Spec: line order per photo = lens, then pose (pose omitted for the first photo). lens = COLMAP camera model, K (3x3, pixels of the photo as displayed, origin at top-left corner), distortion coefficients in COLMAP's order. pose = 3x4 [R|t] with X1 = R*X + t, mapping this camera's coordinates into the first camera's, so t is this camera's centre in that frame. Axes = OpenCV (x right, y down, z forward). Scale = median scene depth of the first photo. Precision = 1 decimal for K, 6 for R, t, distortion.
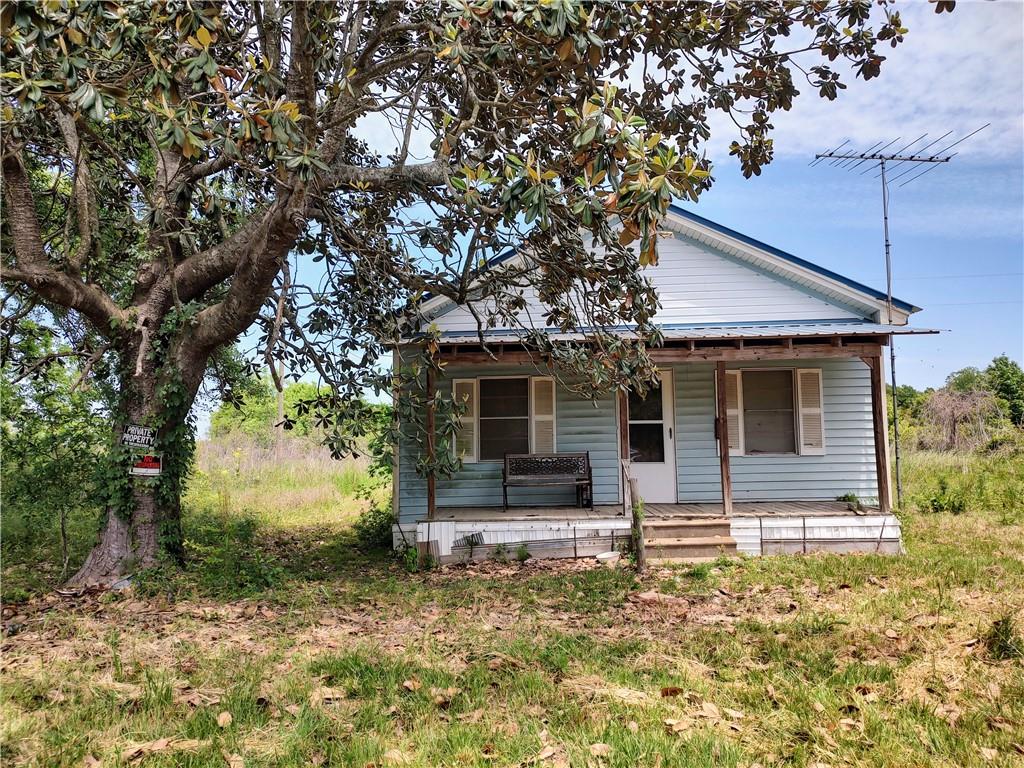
lens RADIAL K [[725.4, 0, 512.0], [0, 725.4, 384.0], [0, 0, 1]] dist [0.044087, -0.000164]
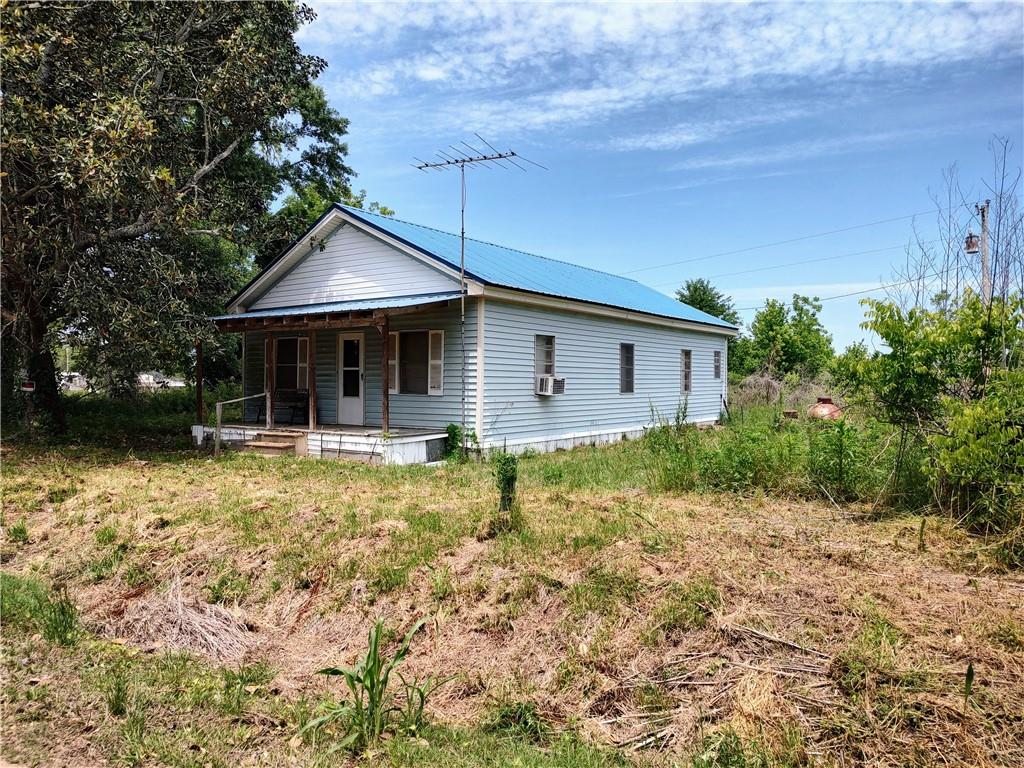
lens RADIAL K [[725.4, 0, 512.0], [0, 725.4, 384.0], [0, 0, 1]] dist [0.044087, -0.000164]
pose [[0.837358, 0.026964, -0.545990, 1.256187], [0.021811, 0.996339, 0.082656, -0.029614], [0.546220, -0.081122, 0.833704, -0.023474]]
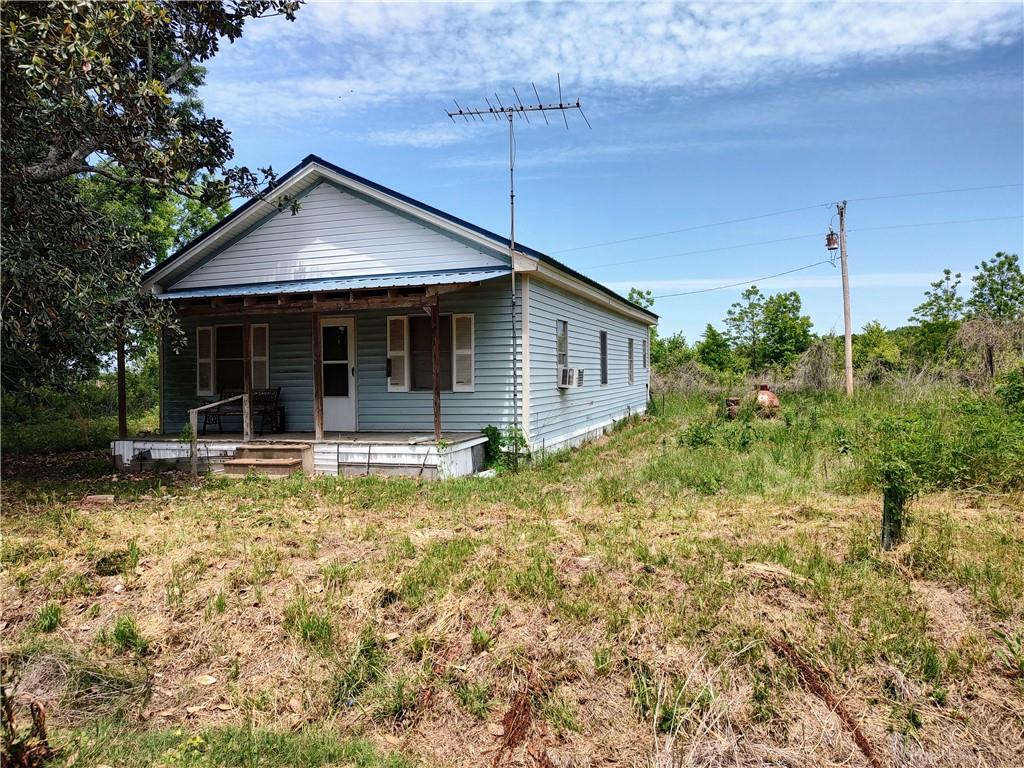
lens RADIAL K [[725.7, 0, 507.3], [0, 725.7, 388.0], [0, 0, 1]] dist [0.043957, -0.002268]
pose [[0.956797, 0.010465, -0.290567, 0.800029], [0.019910, 0.994648, 0.101384, -0.019303], [0.290073, -0.102789, 0.951468, -0.029899]]
